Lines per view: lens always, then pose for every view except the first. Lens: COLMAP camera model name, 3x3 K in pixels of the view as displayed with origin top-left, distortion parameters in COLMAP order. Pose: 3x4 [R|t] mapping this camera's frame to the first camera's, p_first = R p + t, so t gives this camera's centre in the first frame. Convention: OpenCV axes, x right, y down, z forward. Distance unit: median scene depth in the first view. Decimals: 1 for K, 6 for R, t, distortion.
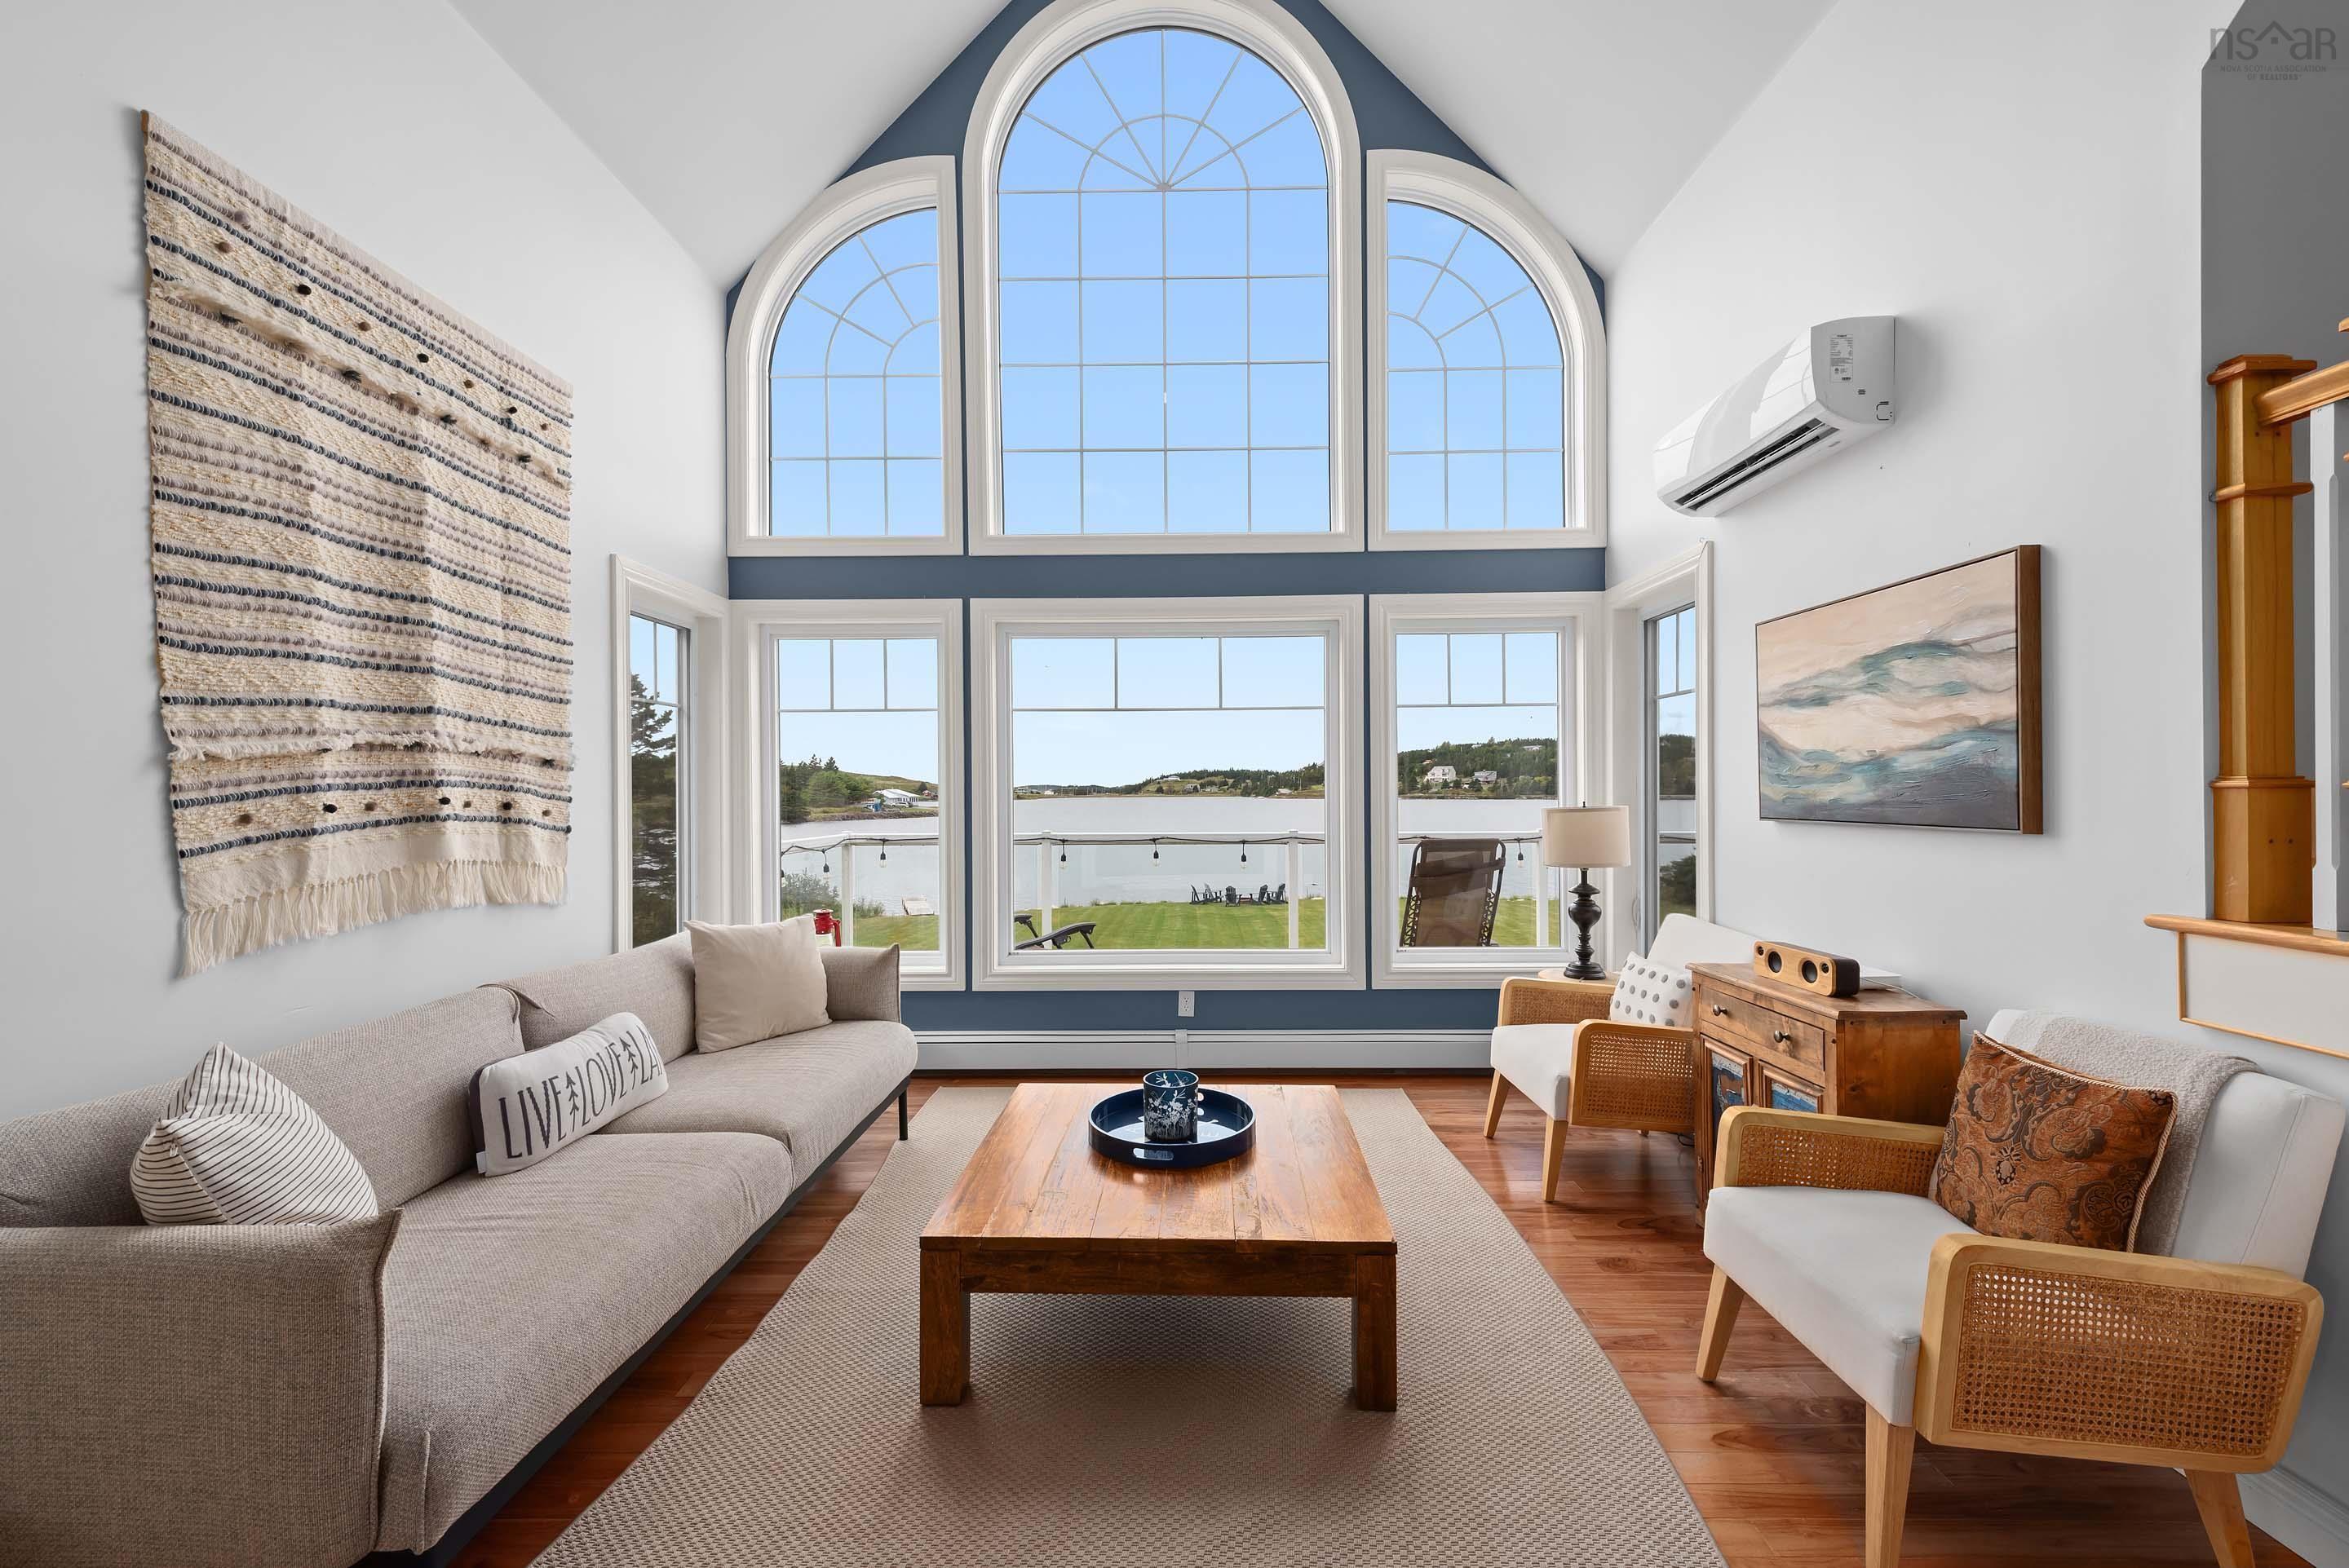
lens RADIAL K [[922.5, 0, 1180.1], [0, 922.5, 792.3], [0, 0, 1]] dist [0.000621, -0.000650]
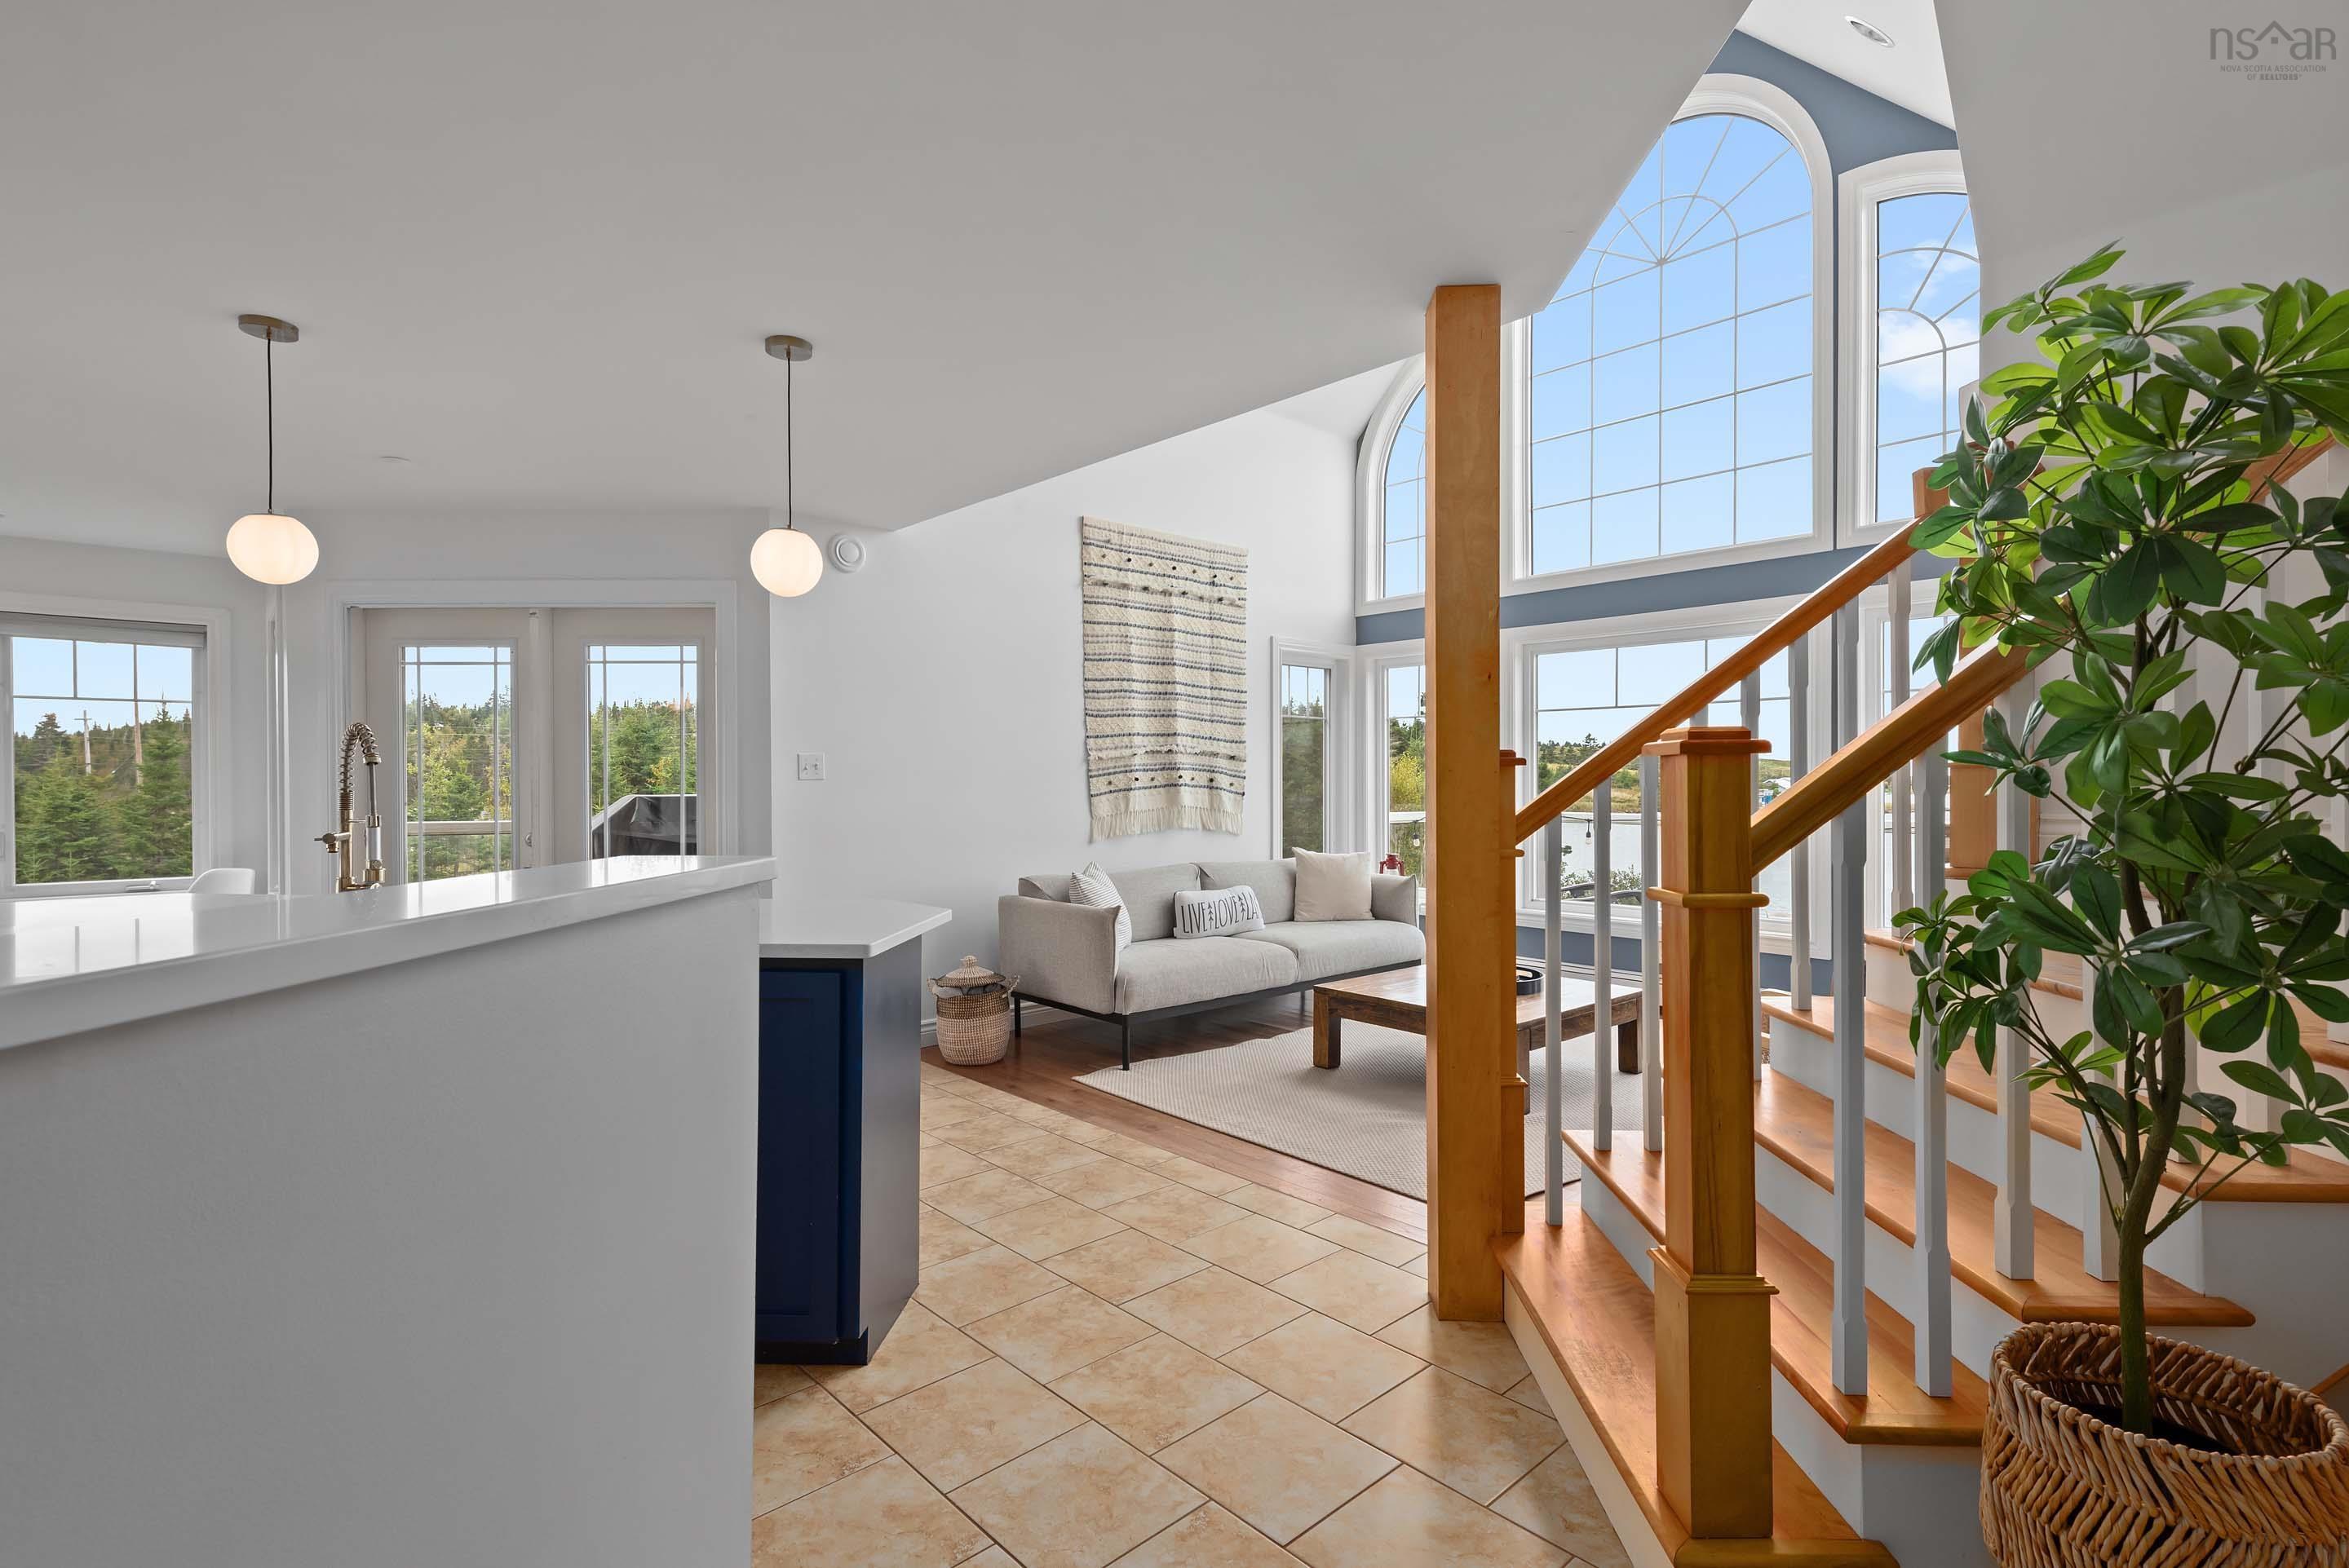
lens RADIAL K [[1106.2, 0, 1164.7], [0, 1106.2, 792.8], [0, 0, 1]] dist [0.003140, -0.000134]
pose [[0.676924, 0.013770, -0.735924, 0.861996], [-0.005794, 0.999894, 0.013379, 0.010020], [0.736030, -0.004793, 0.676932, -0.612023]]
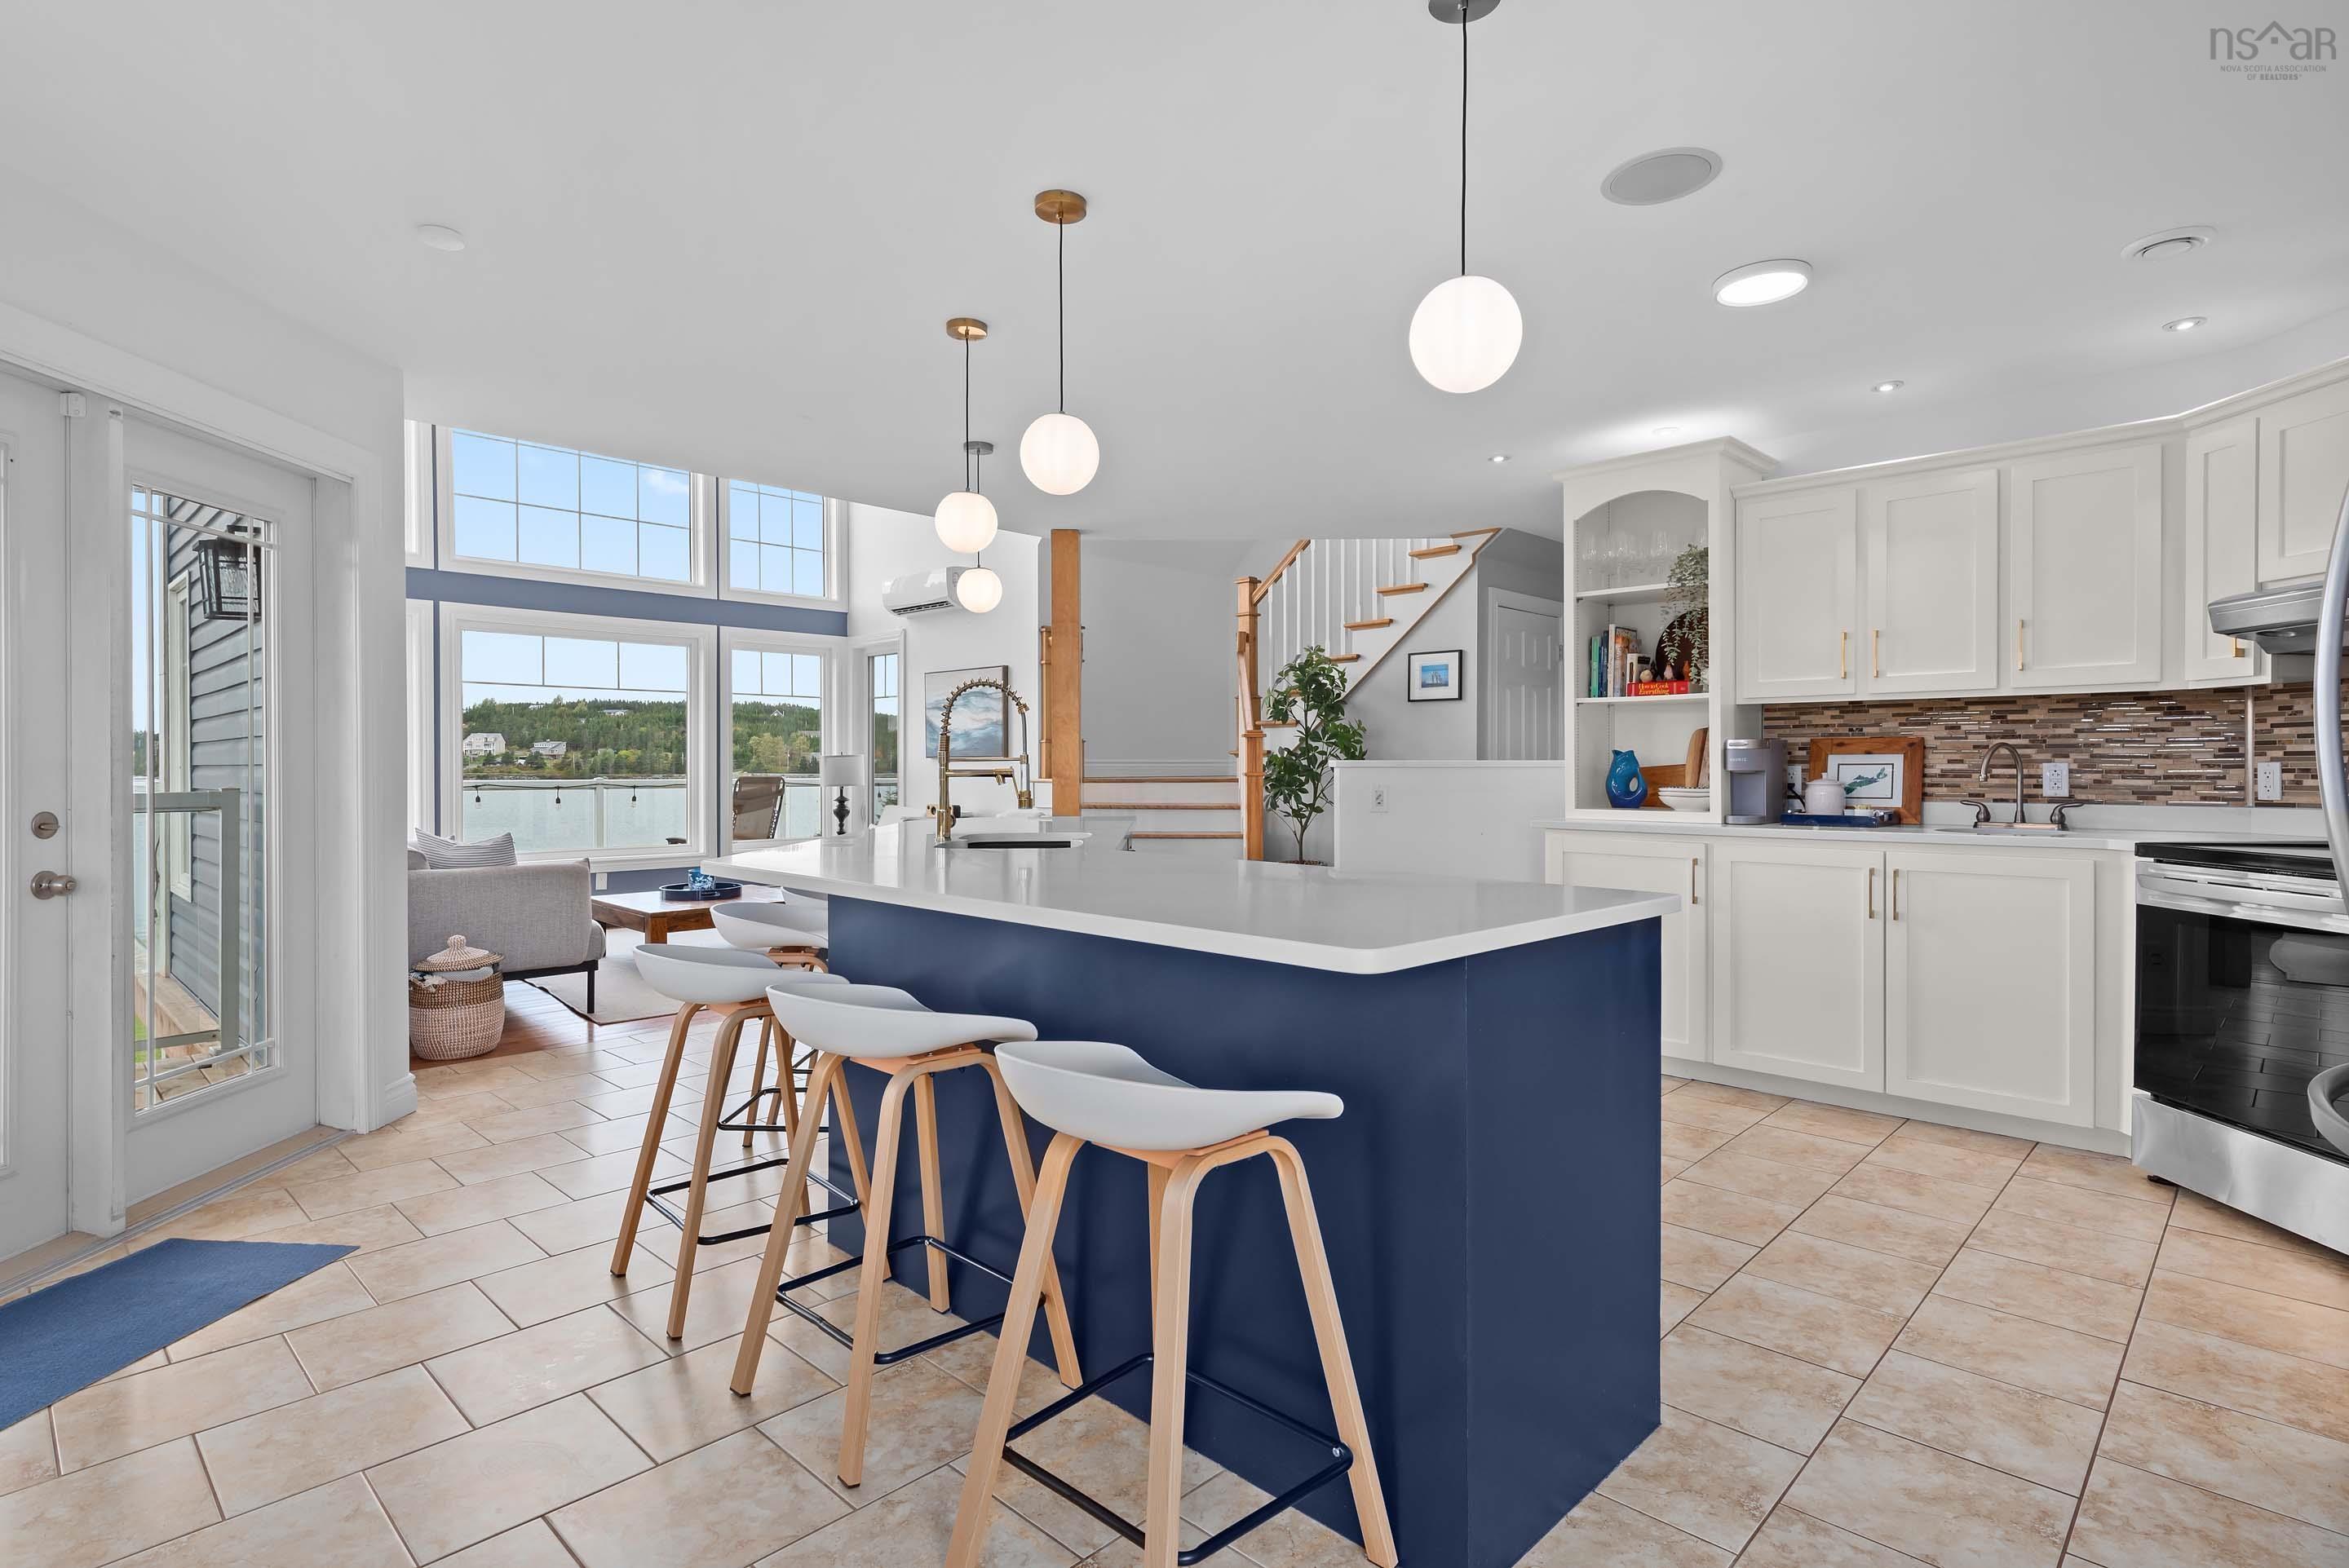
lens RADIAL K [[1169.2, 0, 1170.1], [0, 1169.2, 780.9], [0, 0, 1]] dist [-0.003247, -0.000606]
pose [[0.691631, -0.000769, 0.722251, -1.033306], [-0.005267, 0.999967, 0.006108, 0.064250], [-0.722232, -0.008029, 0.691604, -1.426310]]
